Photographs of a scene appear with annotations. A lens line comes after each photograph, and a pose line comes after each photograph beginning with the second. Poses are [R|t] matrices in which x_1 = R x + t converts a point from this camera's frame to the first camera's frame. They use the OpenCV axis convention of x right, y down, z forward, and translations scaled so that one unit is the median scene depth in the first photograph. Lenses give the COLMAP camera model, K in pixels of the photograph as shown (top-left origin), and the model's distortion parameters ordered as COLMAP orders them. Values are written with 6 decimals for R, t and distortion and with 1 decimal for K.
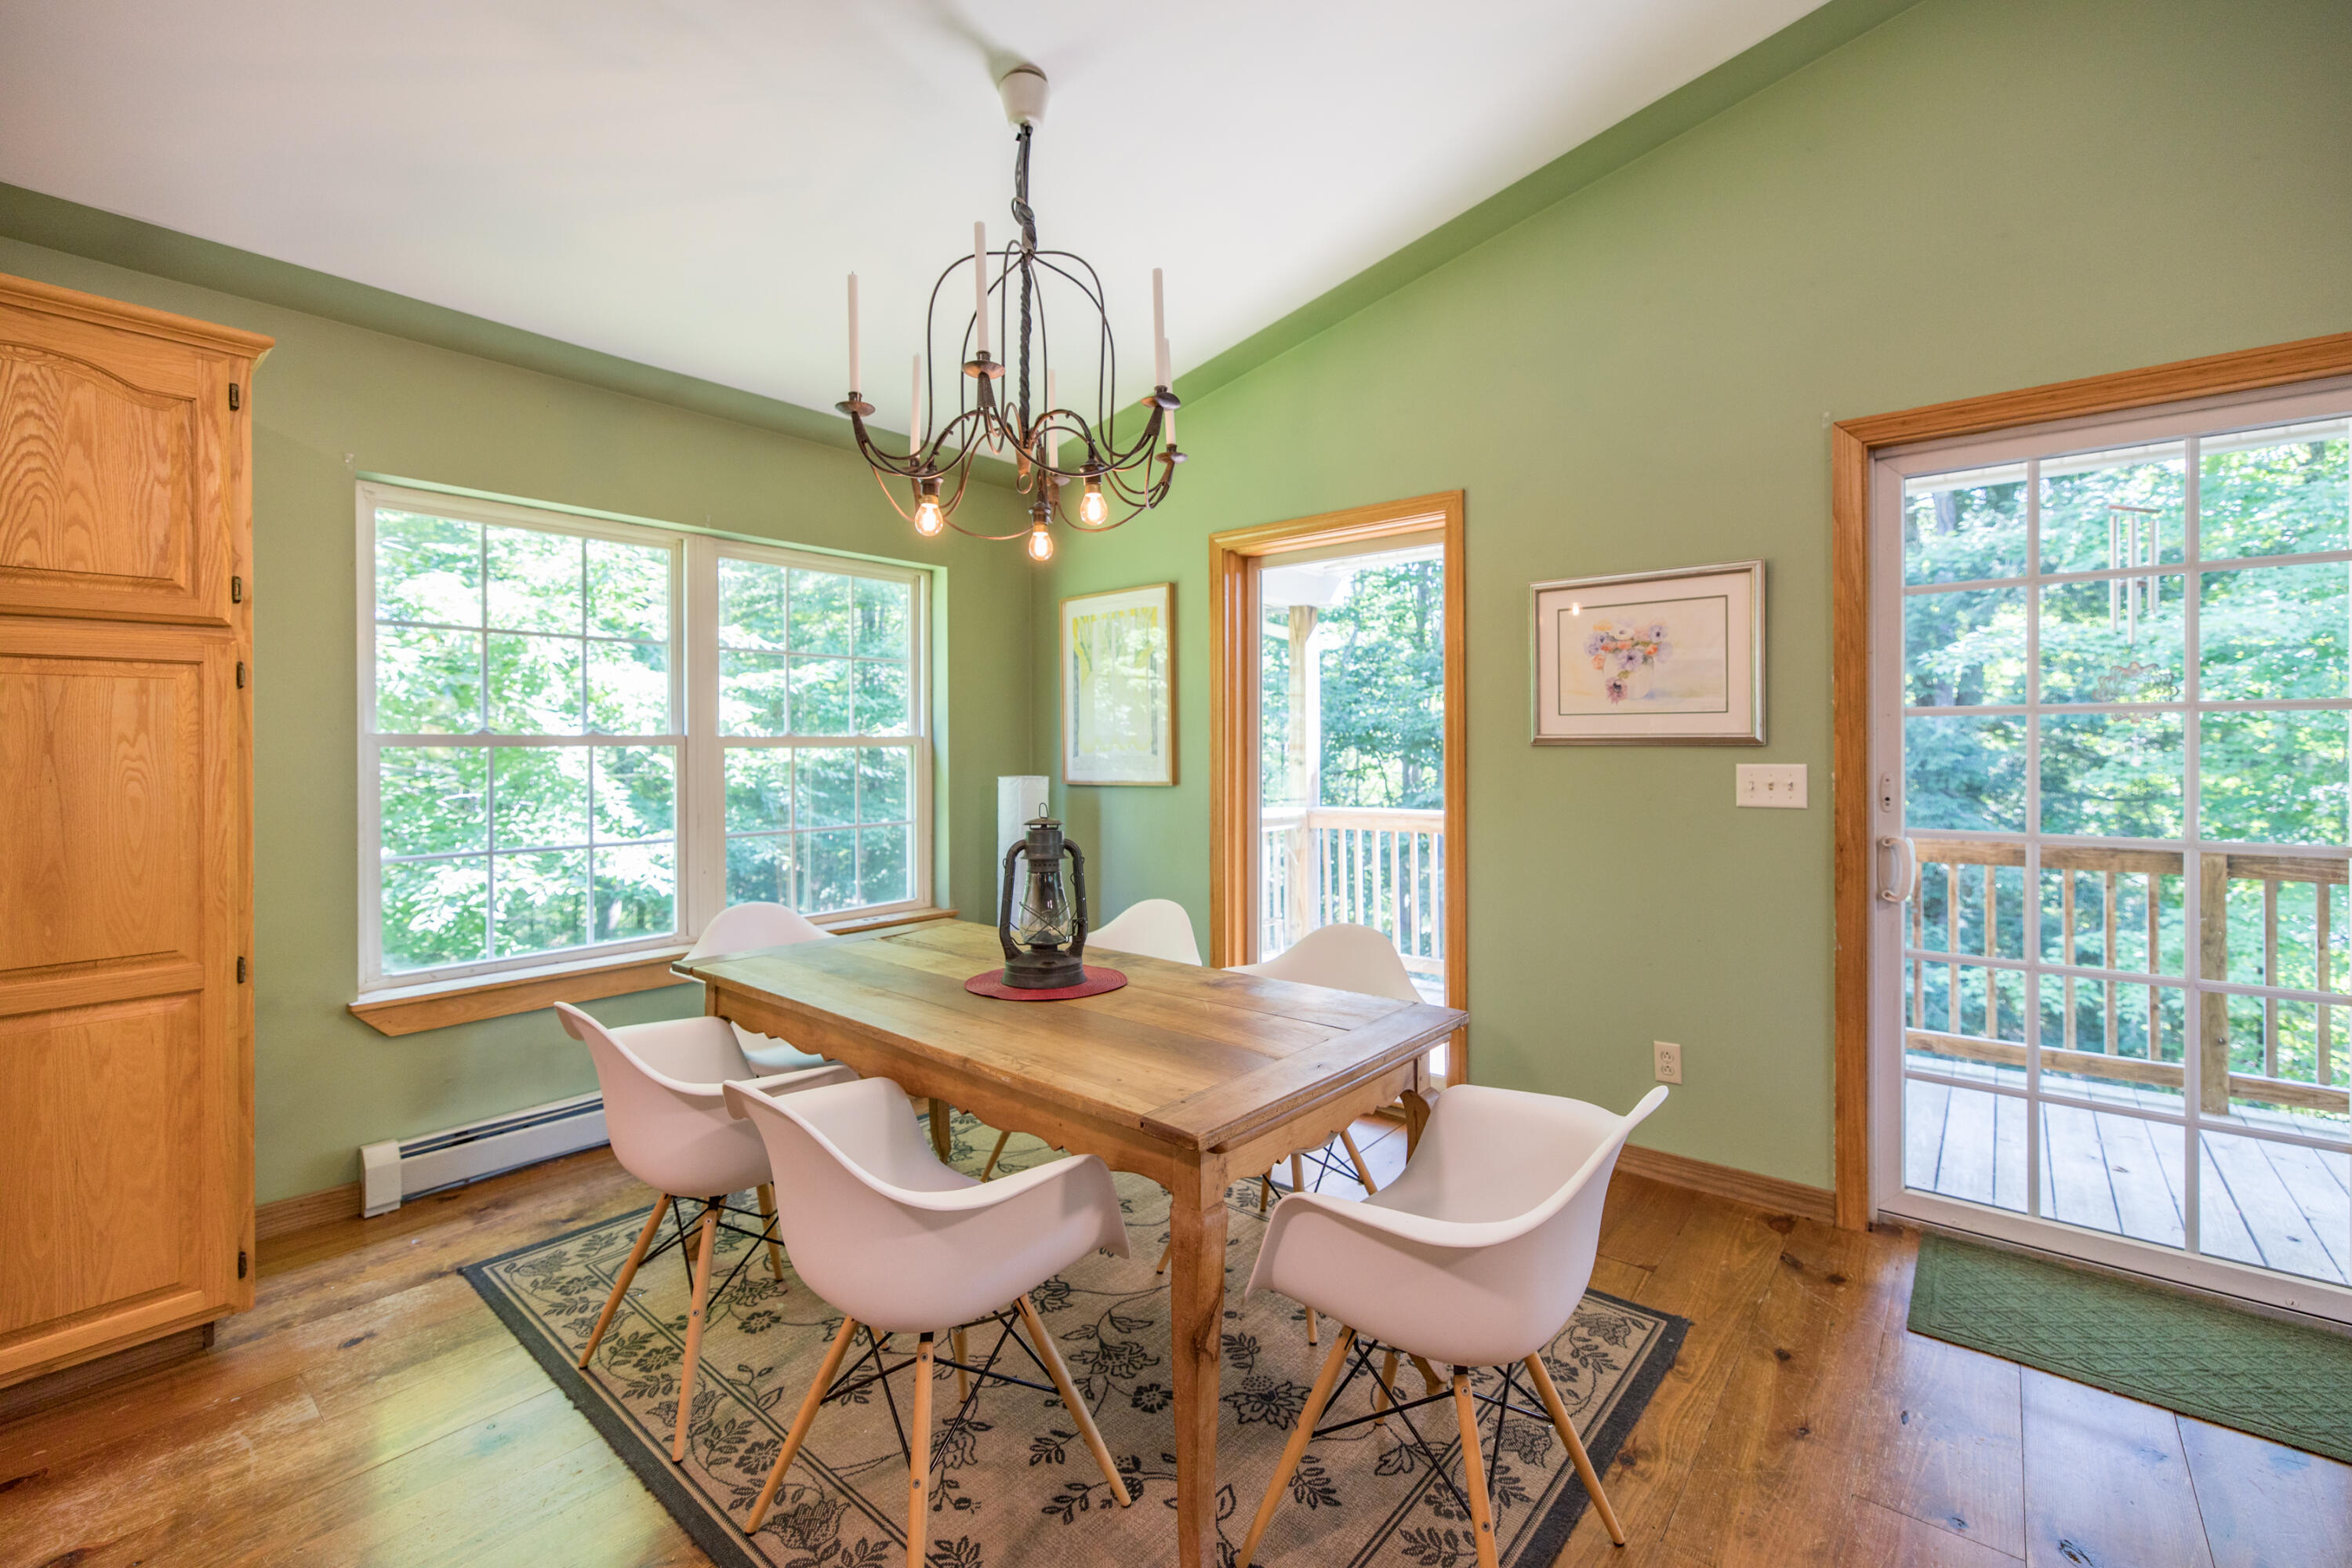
lens RADIAL K [[990.3, 0, 1179.4], [0, 990.3, 750.5], [0, 0, 1]] dist [0.002555, 0.000153]
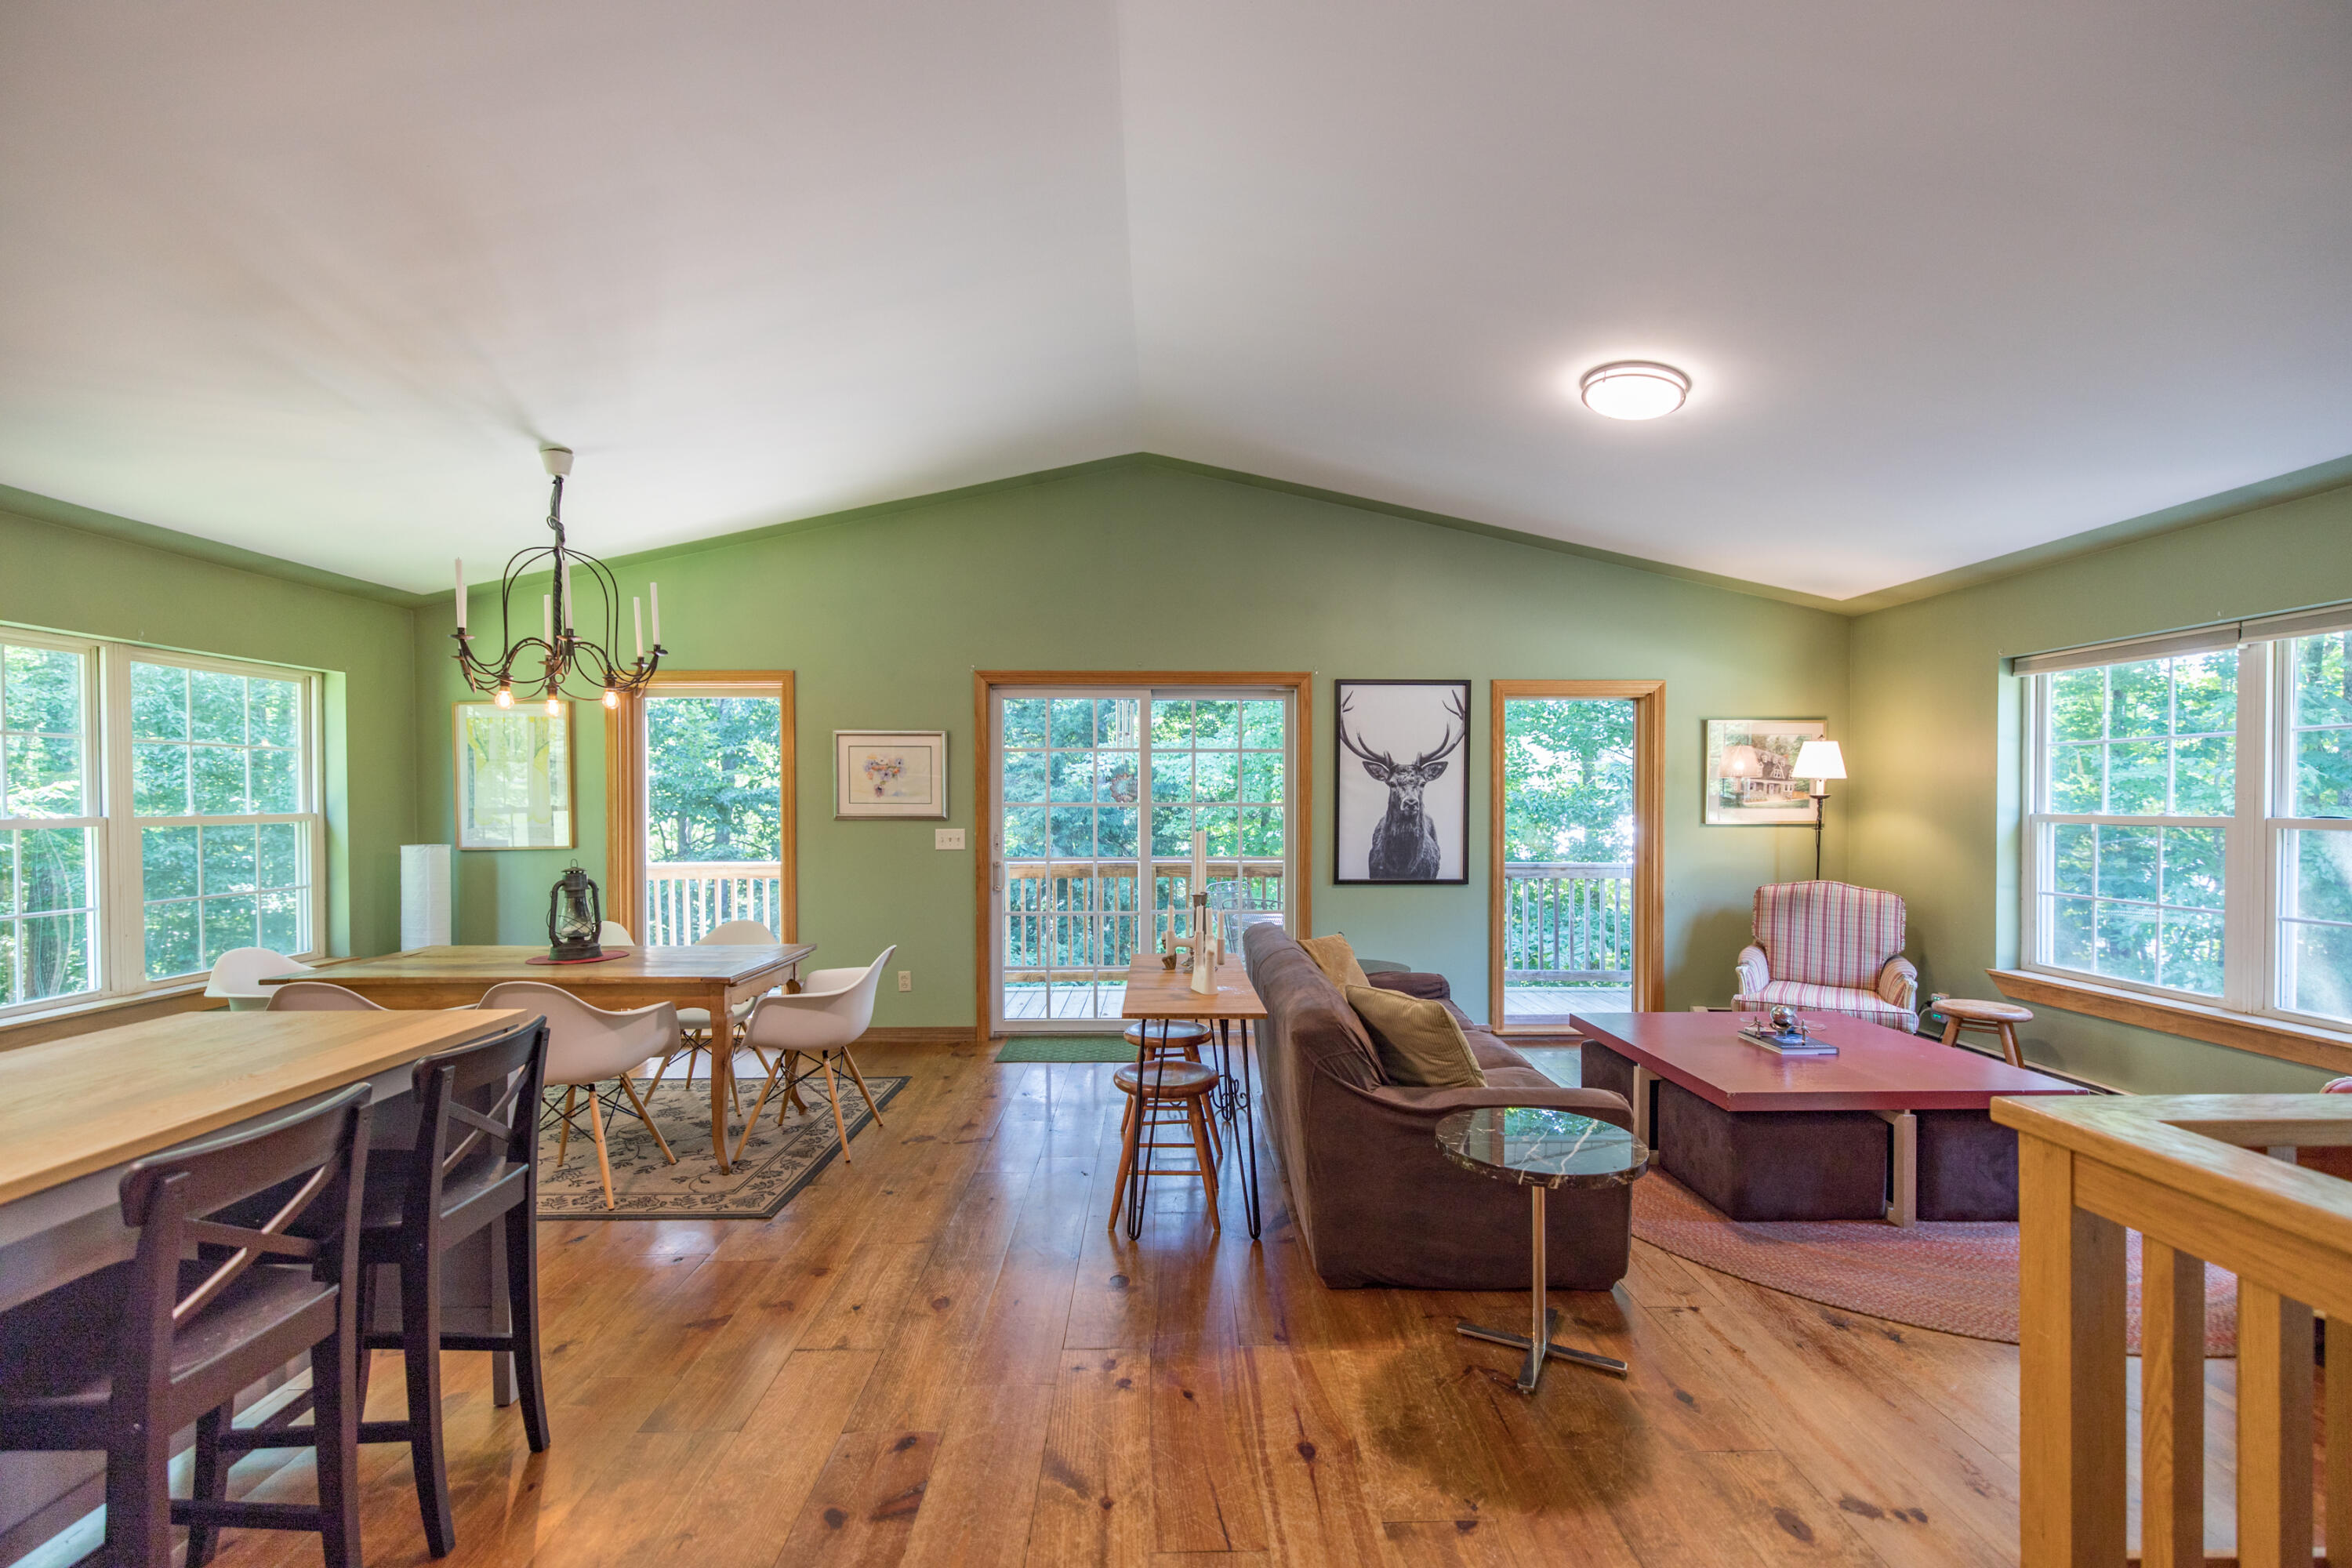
lens RADIAL K [[980.5, 0, 1178.8], [0, 980.5, 811.8], [0, 0, 1]] dist [0.002331, 0.000190]
pose [[0.756797, -0.005495, 0.653627, -0.397143], [0.001069, 0.999974, 0.007169, -0.037518], [-0.653649, -0.004727, 0.756783, -0.897659]]
